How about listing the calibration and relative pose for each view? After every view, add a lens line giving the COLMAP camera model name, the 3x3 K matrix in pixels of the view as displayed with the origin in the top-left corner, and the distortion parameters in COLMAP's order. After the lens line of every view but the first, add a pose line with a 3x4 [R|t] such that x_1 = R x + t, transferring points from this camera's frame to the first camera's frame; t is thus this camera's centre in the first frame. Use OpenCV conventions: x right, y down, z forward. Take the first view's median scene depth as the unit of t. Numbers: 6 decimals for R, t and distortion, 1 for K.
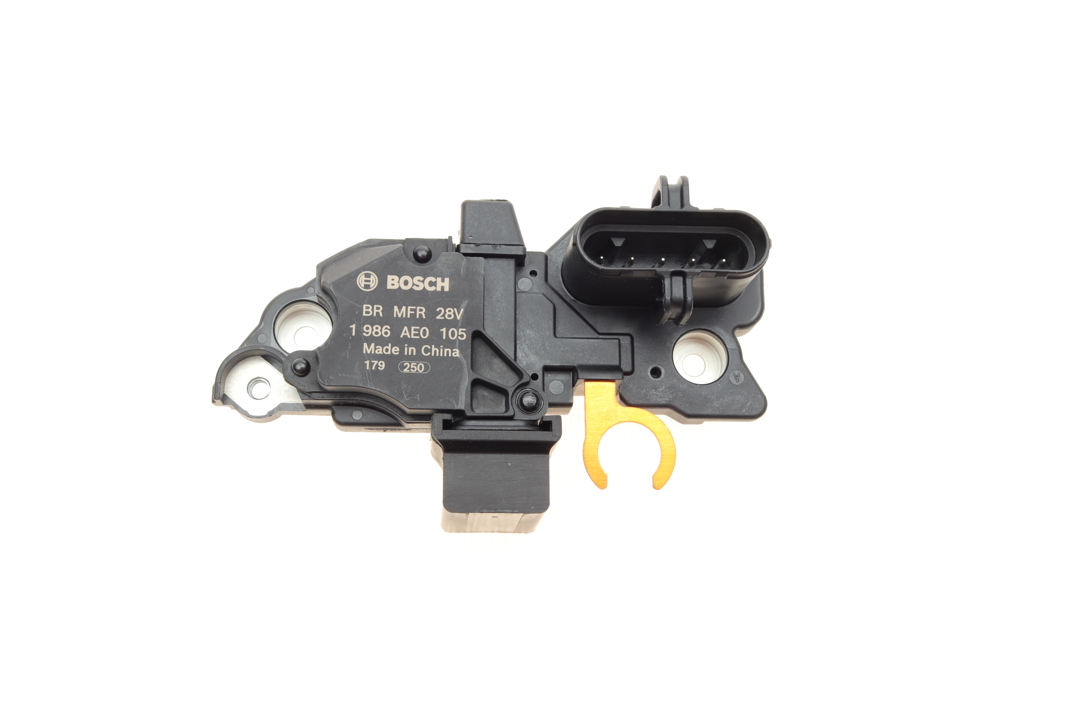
lens RADIAL K [[1328.1, 0, 540.0], [0, 1328.1, 360.0], [0, 0, 1]] dist [-0.011877, -0.005900]
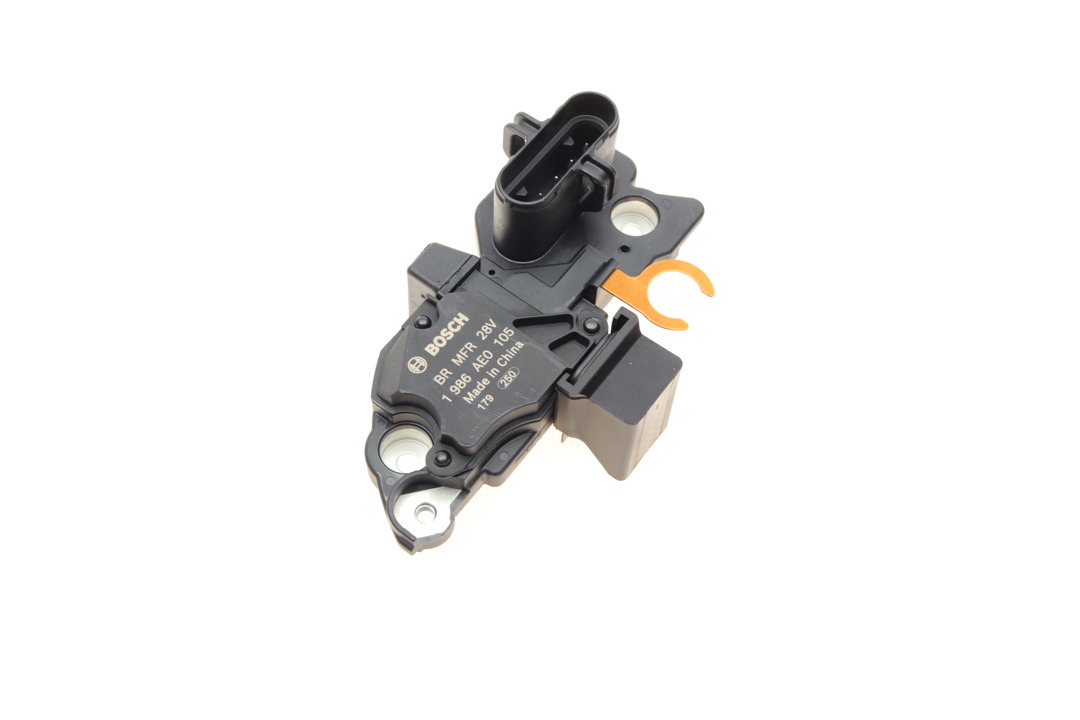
lens RADIAL K [[1328.1, 0, 540.0], [0, 1328.1, 360.0], [0, 0, 1]] dist [-0.011877, -0.005900]
pose [[0.593923, -0.725401, 0.347919, -0.446386], [0.781109, 0.623499, -0.033434, 0.052825], [-0.192674, 0.291620, 0.936928, -0.039758]]
